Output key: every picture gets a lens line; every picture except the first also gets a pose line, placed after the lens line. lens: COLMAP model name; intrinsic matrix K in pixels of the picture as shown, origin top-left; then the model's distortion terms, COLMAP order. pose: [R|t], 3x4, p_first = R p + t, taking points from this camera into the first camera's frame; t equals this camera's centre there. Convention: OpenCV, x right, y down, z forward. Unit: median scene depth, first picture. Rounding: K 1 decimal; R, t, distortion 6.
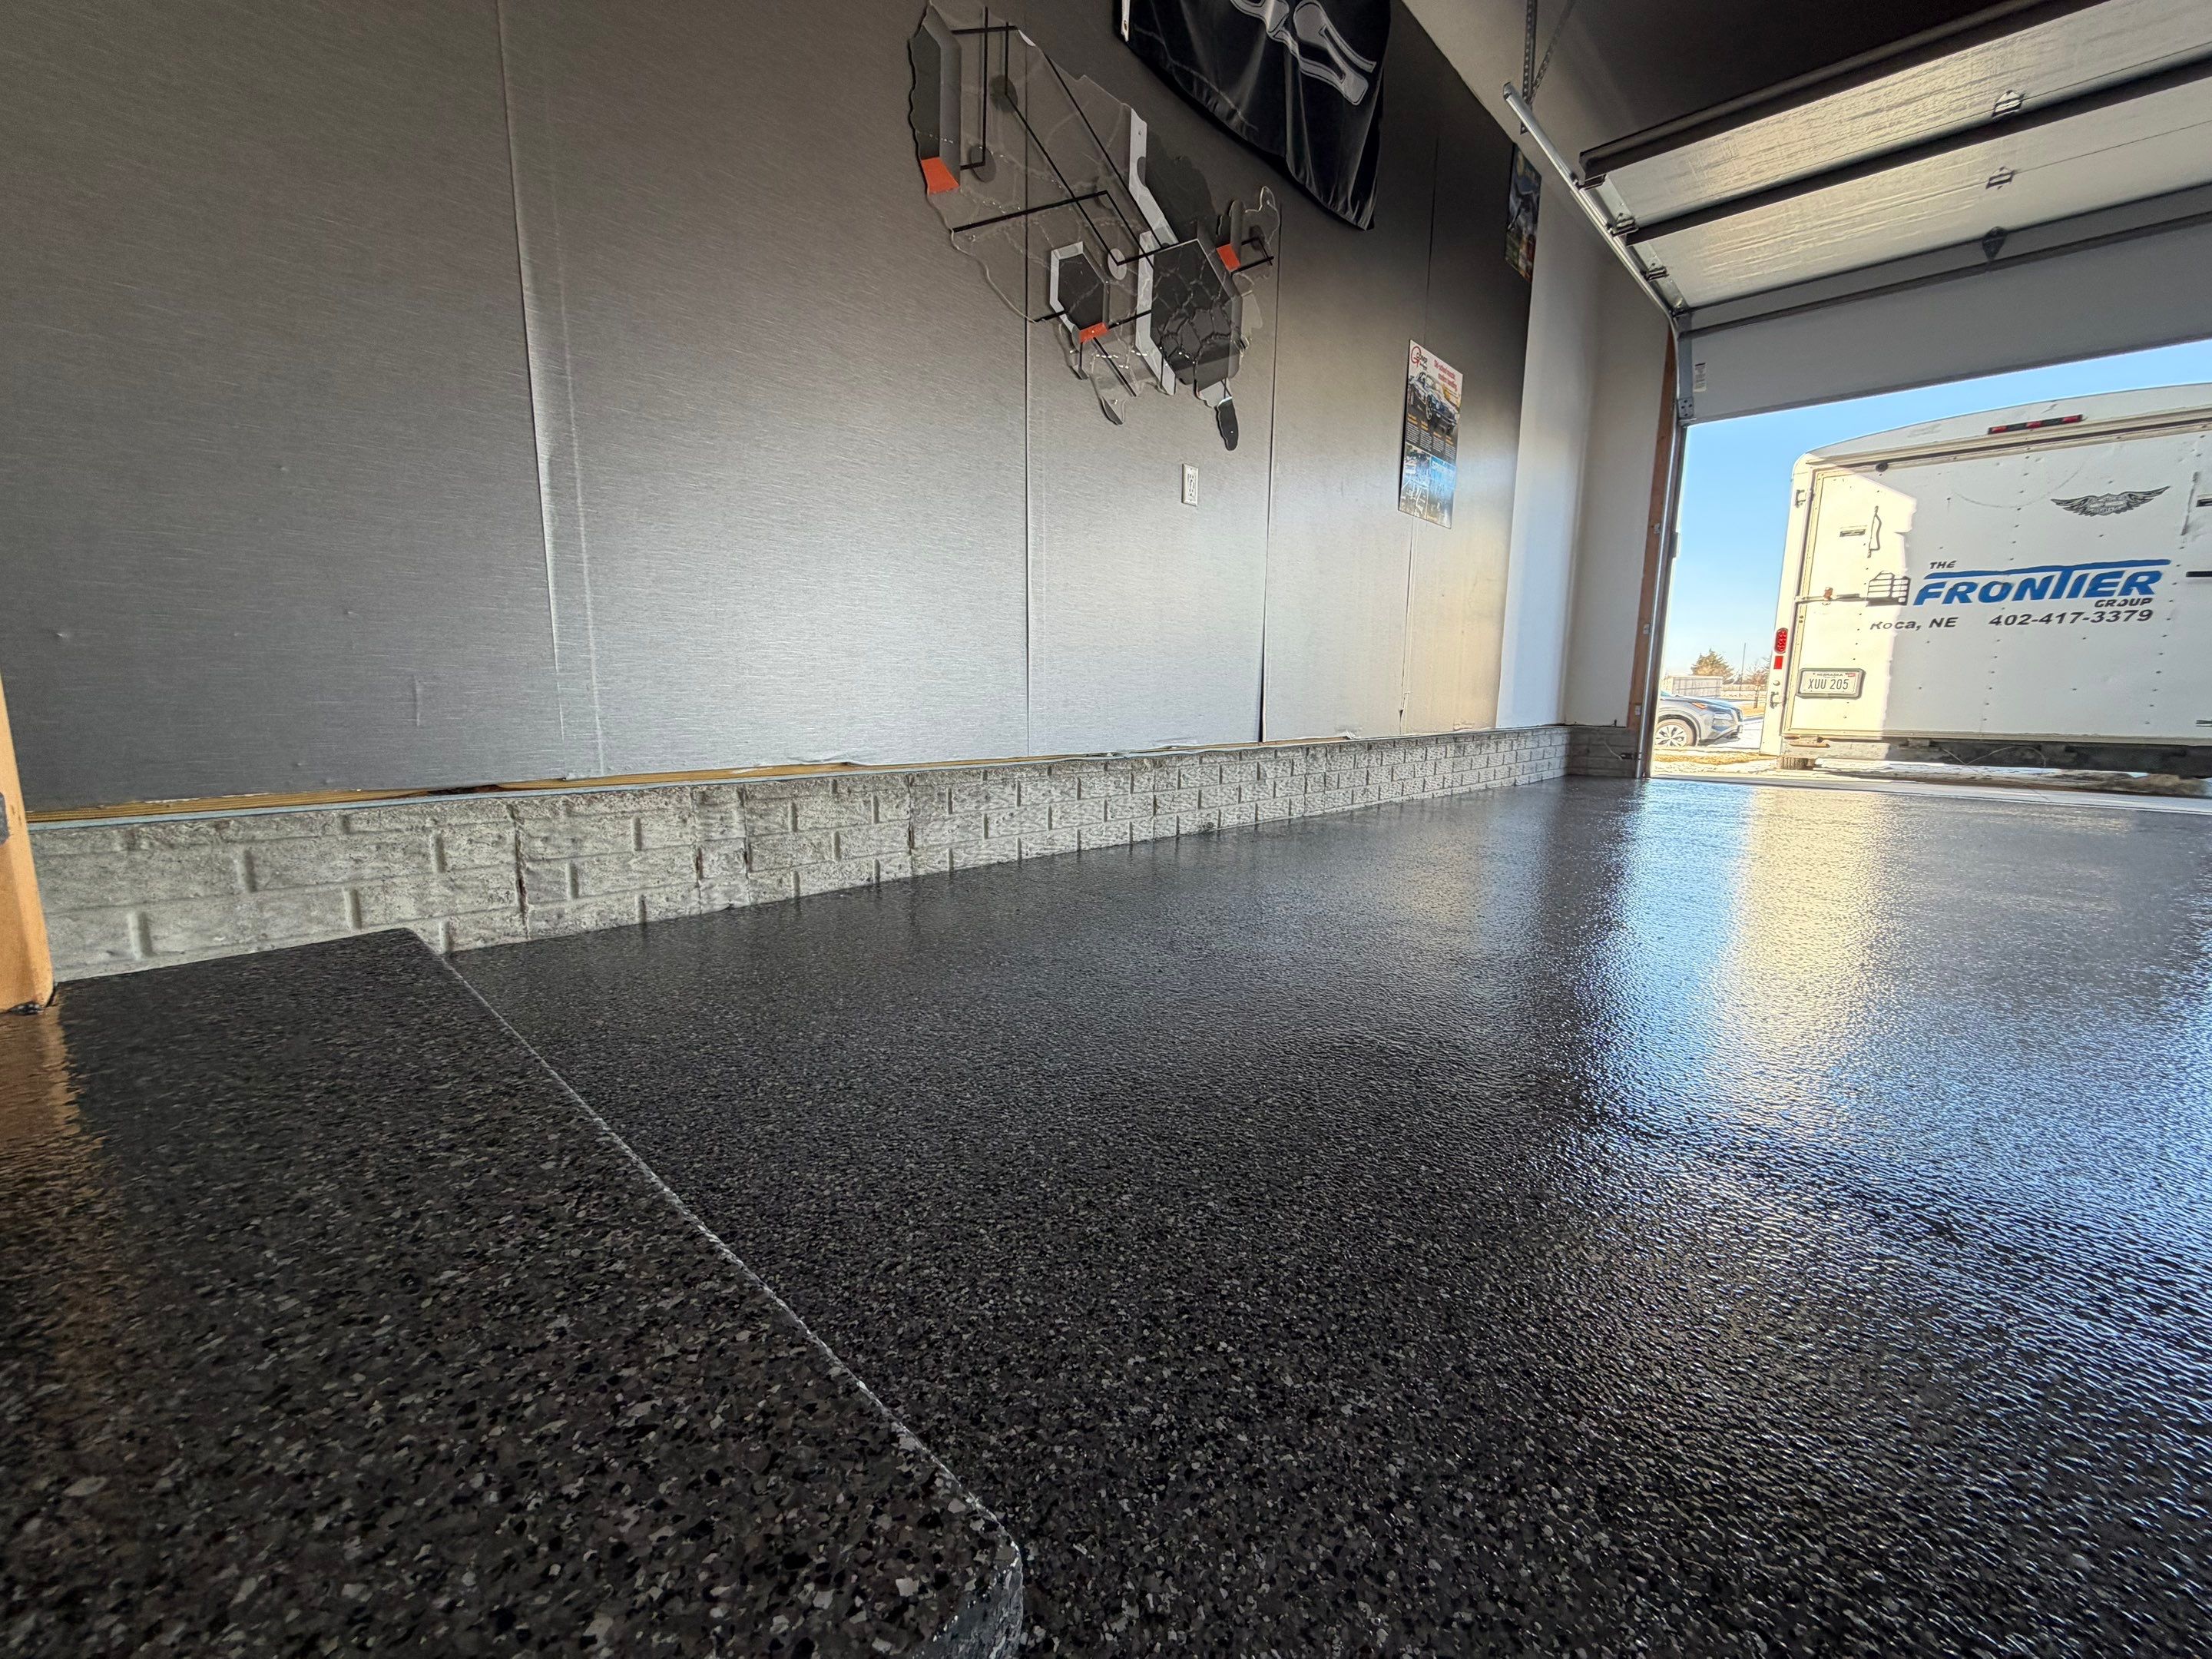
lens RADIAL K [[875.3, 0, 1104.9], [0, 875.3, 829.8], [0, 0, 1]] dist [-0.000528, 0.000038]
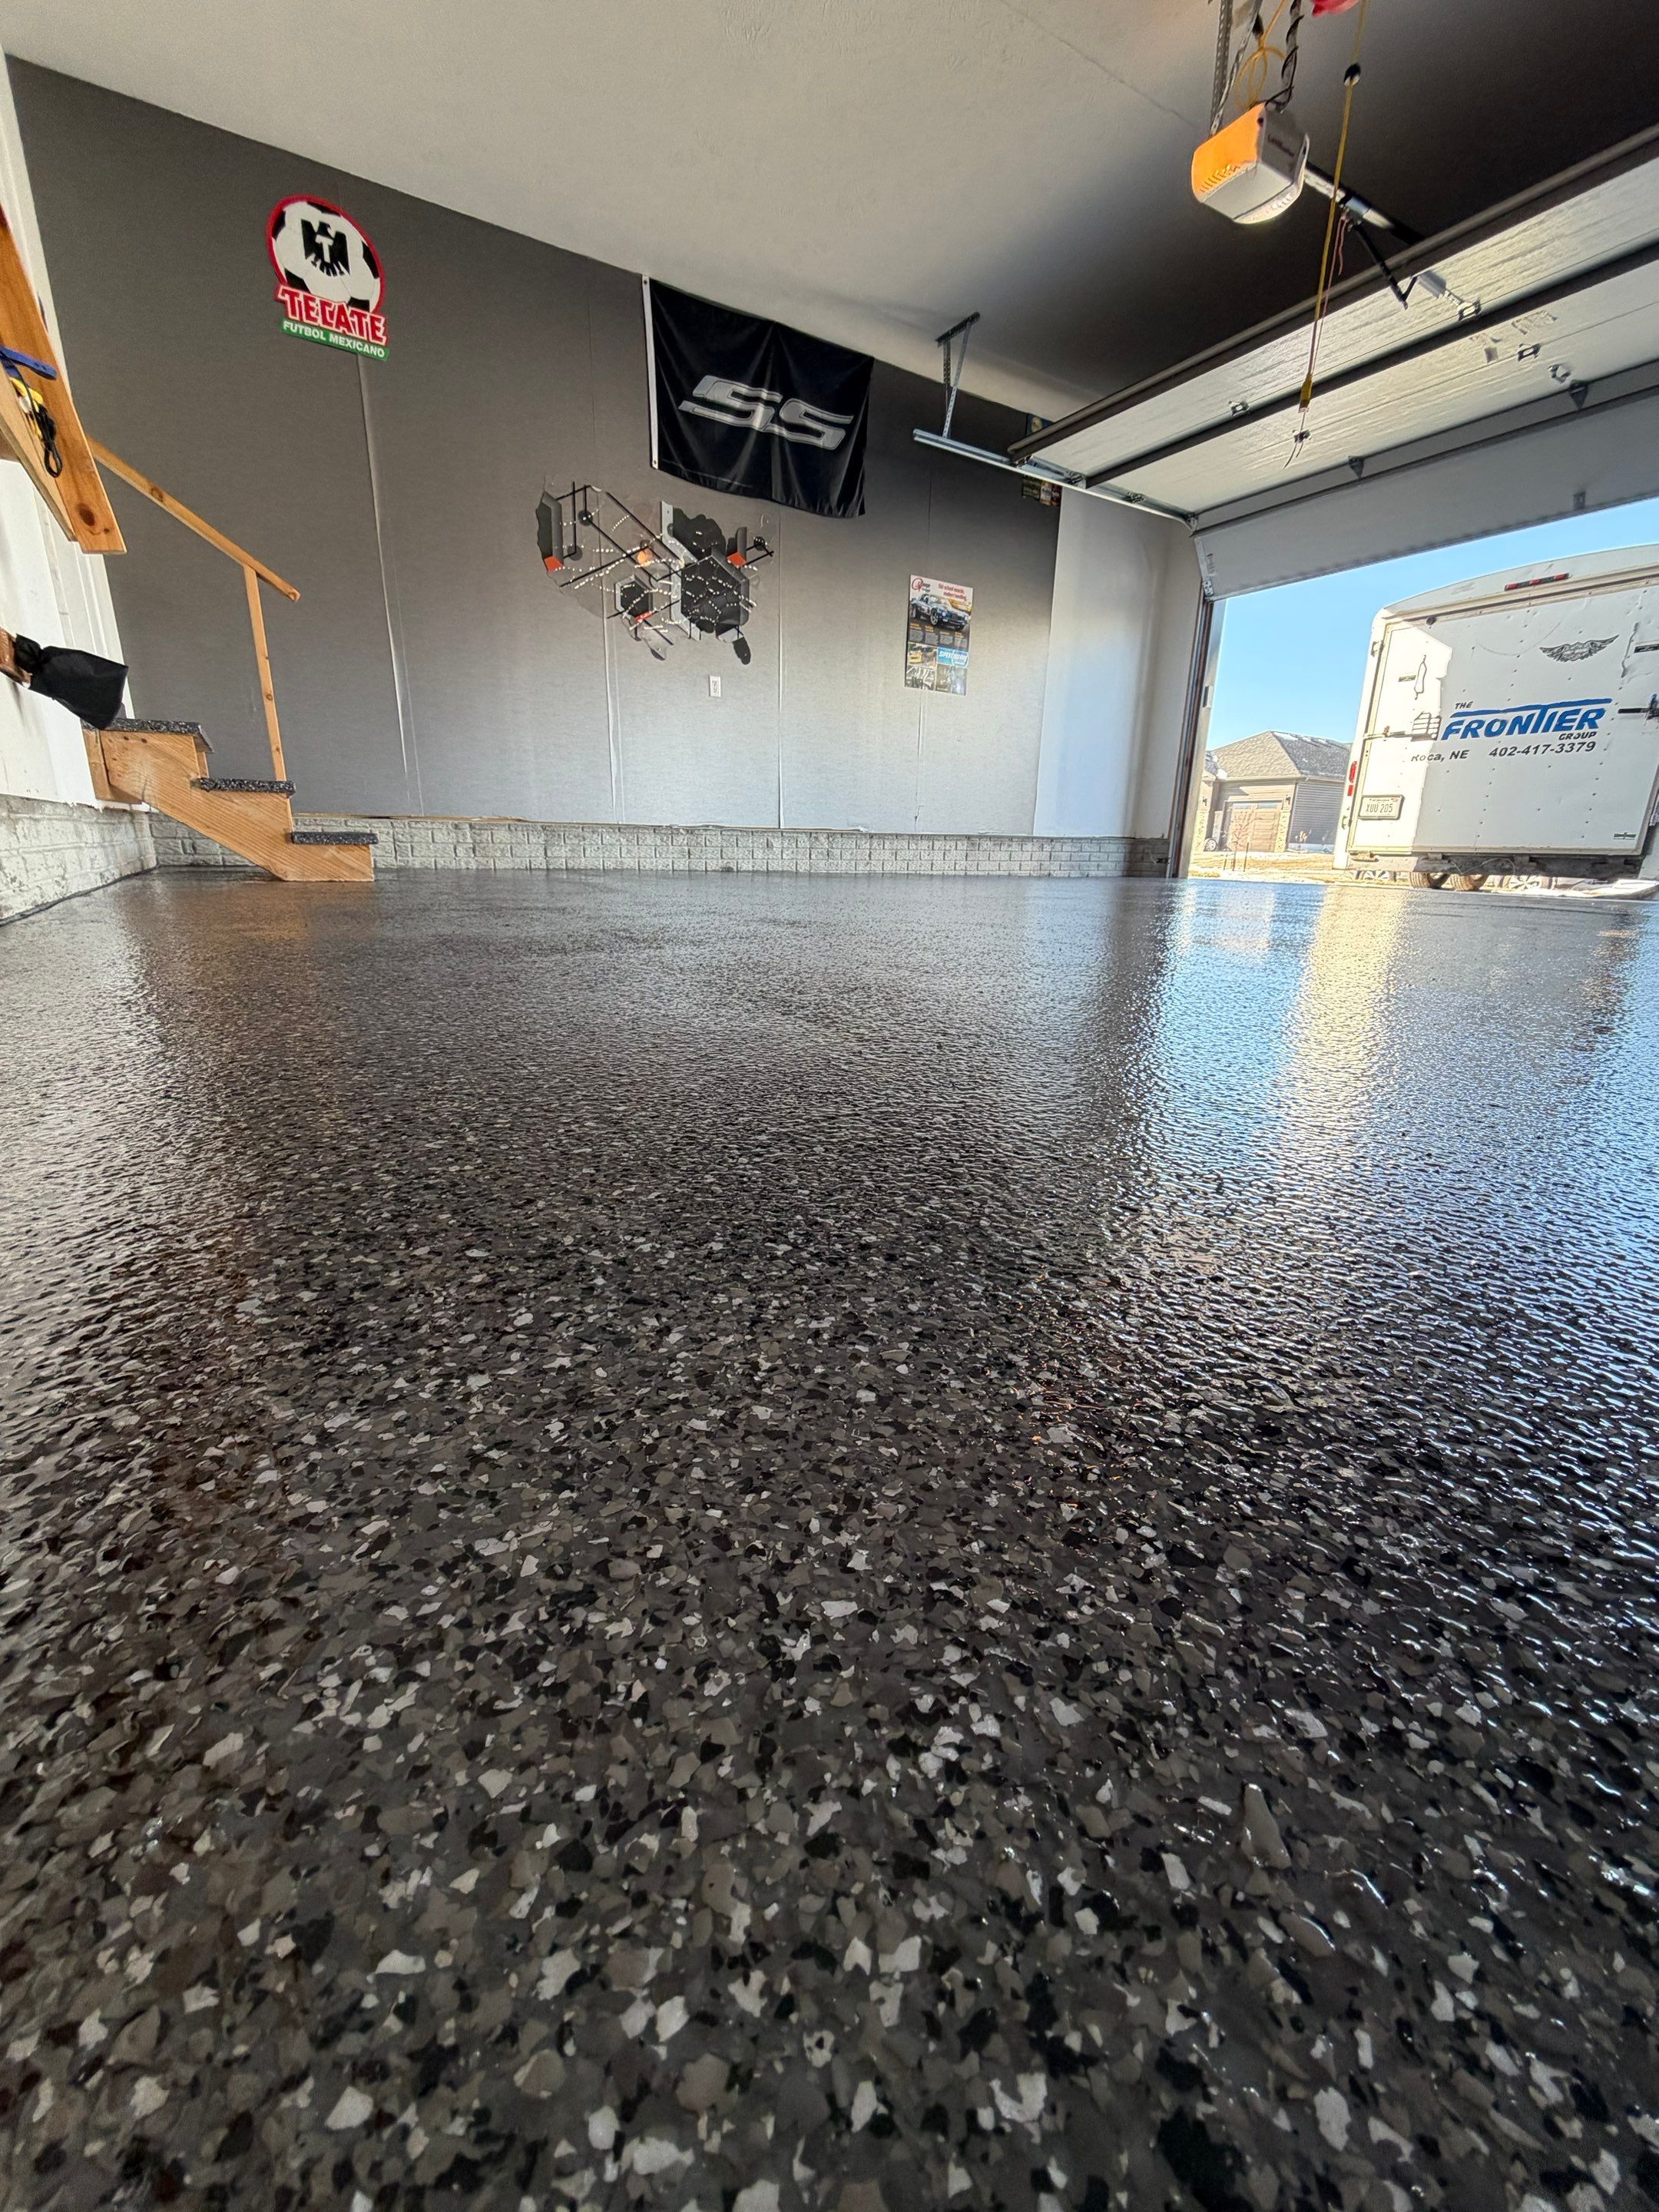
lens RADIAL K [[875.3, 0, 834.1], [0, 875.3, 1106.5], [0, 0, 1]] dist [-0.000528, 0.000038]
pose [[0.966191, 0.084933, -0.243435, 1.368306], [-0.050896, 0.988434, 0.142855, 0.363606], [0.252753, -0.125635, 0.959339, -1.393208]]
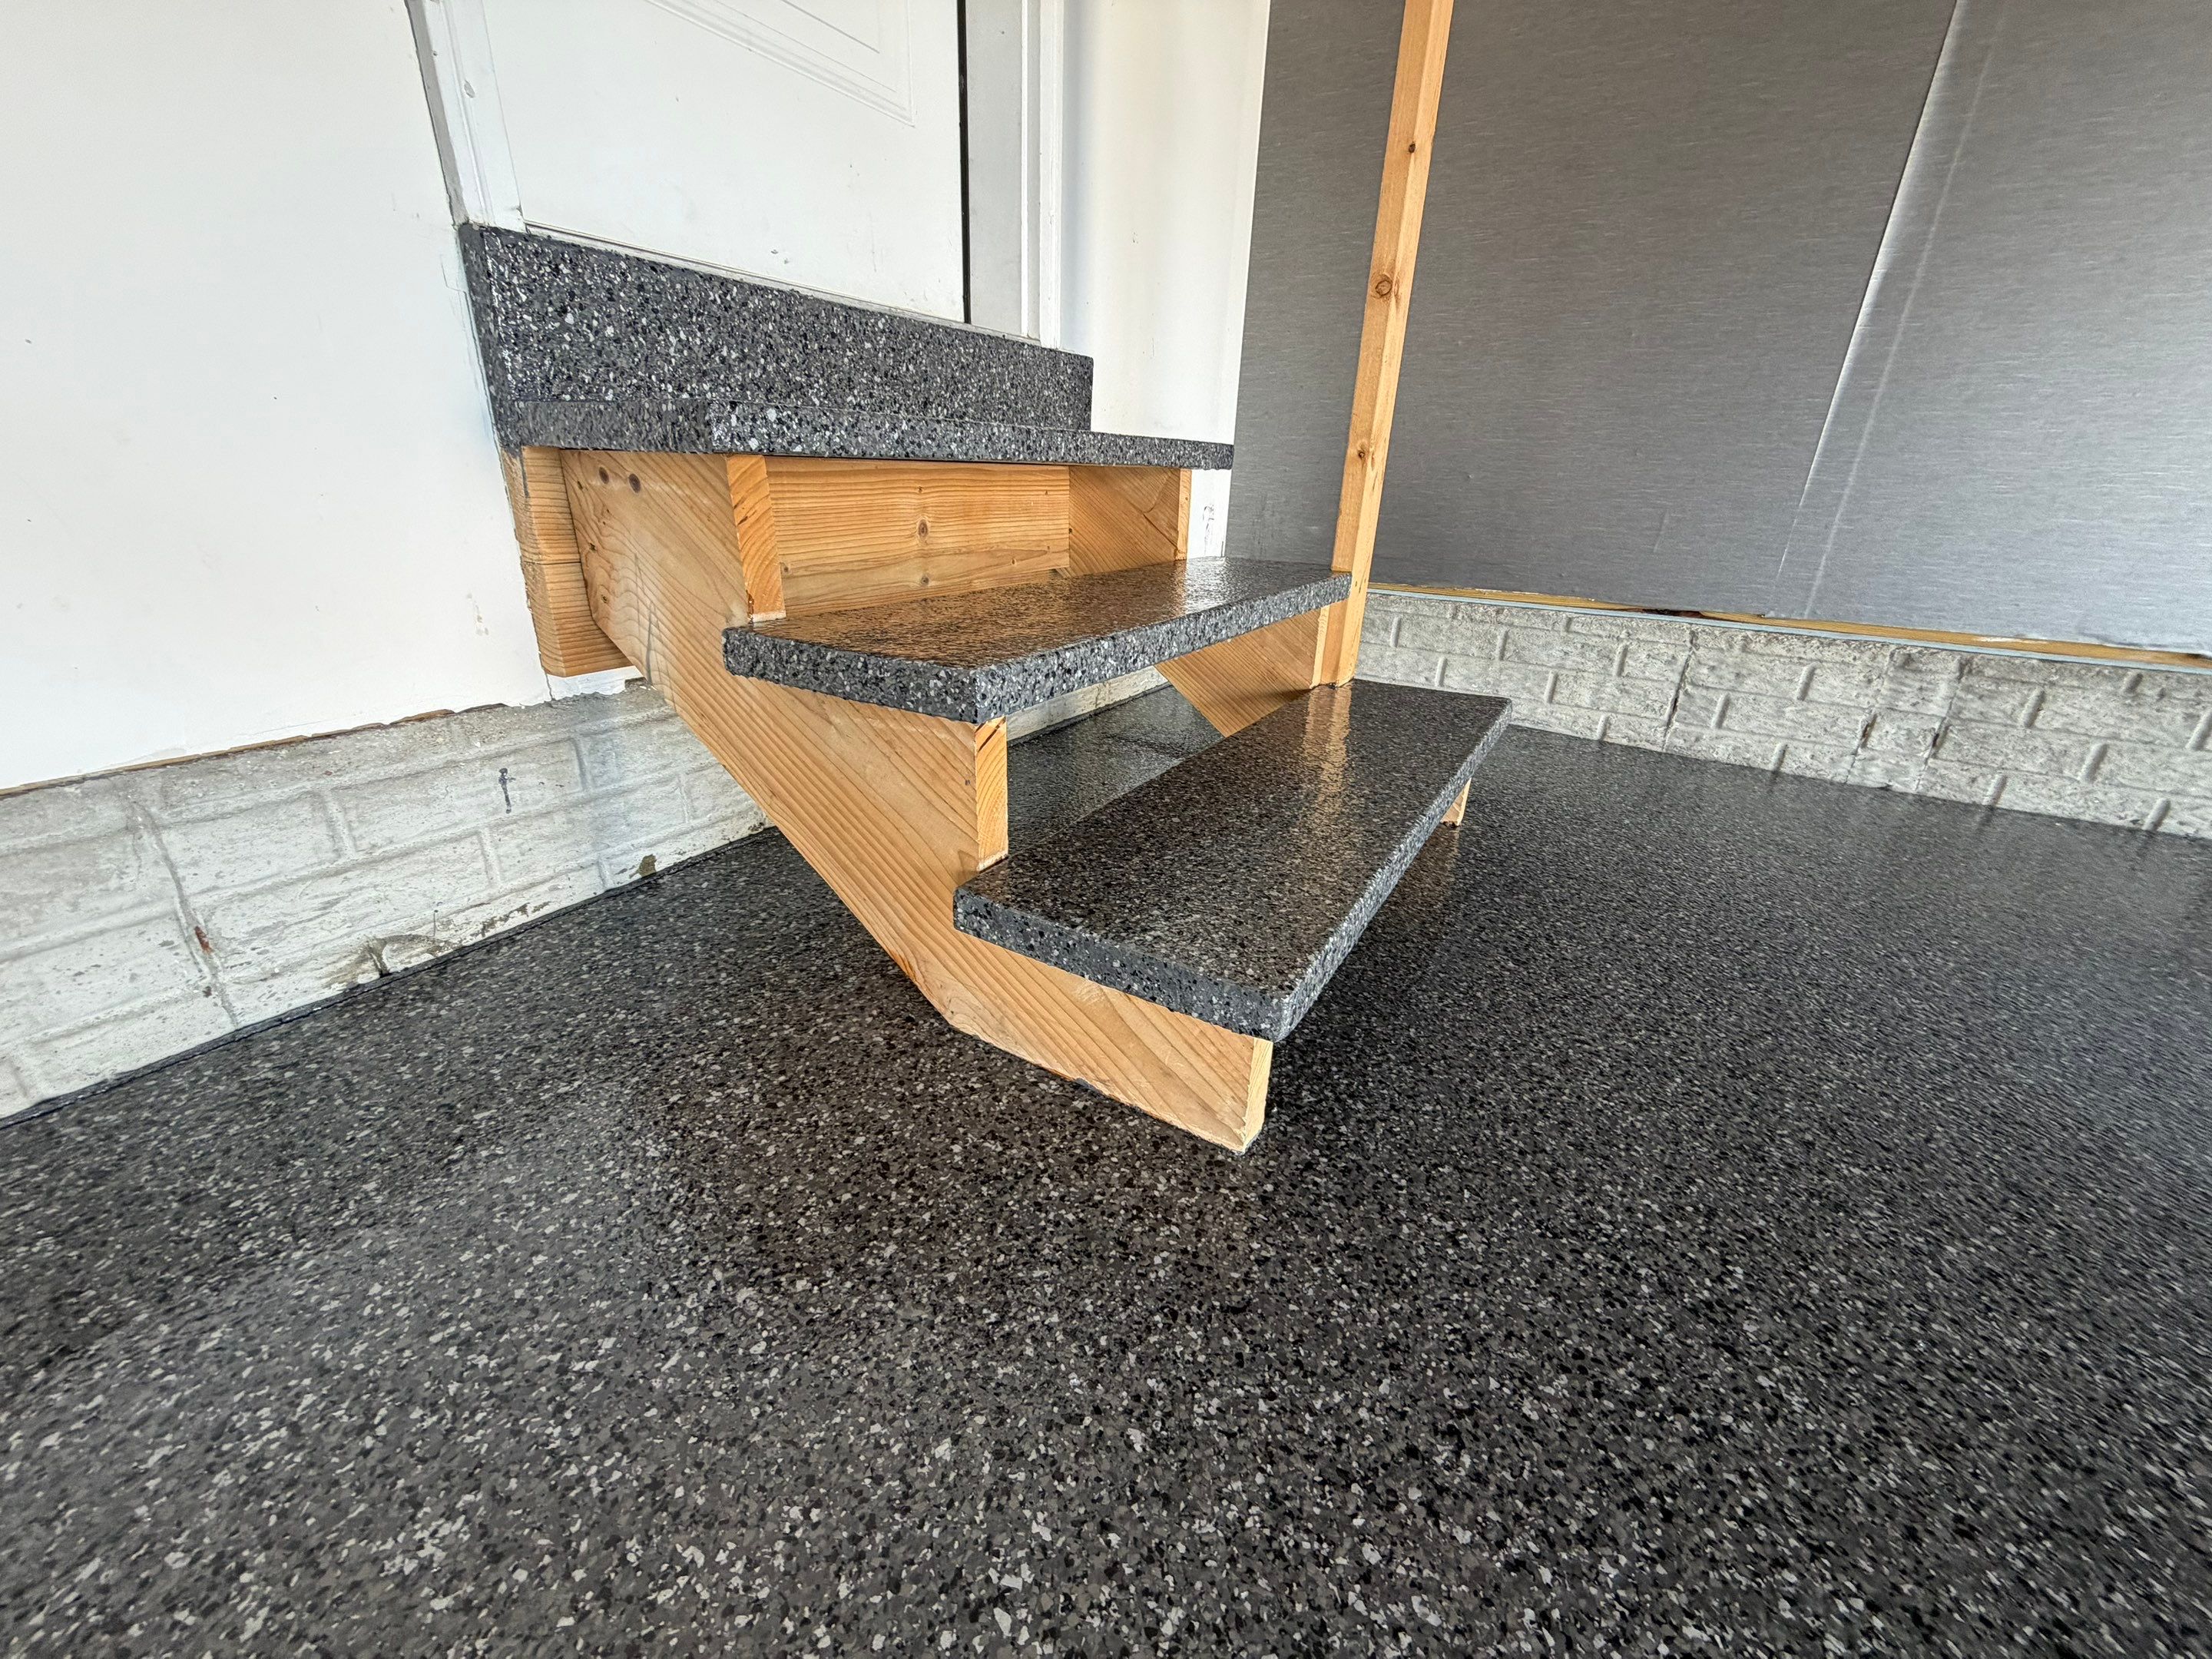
lens RADIAL K [[875.3, 0, 1103.2], [0, 875.3, 823.1], [0, 0, 1]] dist [-0.000528, 0.000038]
pose [[0.212177, 0.362640, -0.907454, 0.217898], [-0.183102, 0.926904, 0.327601, -0.023621], [0.959924, 0.096648, 0.263068, -0.001372]]
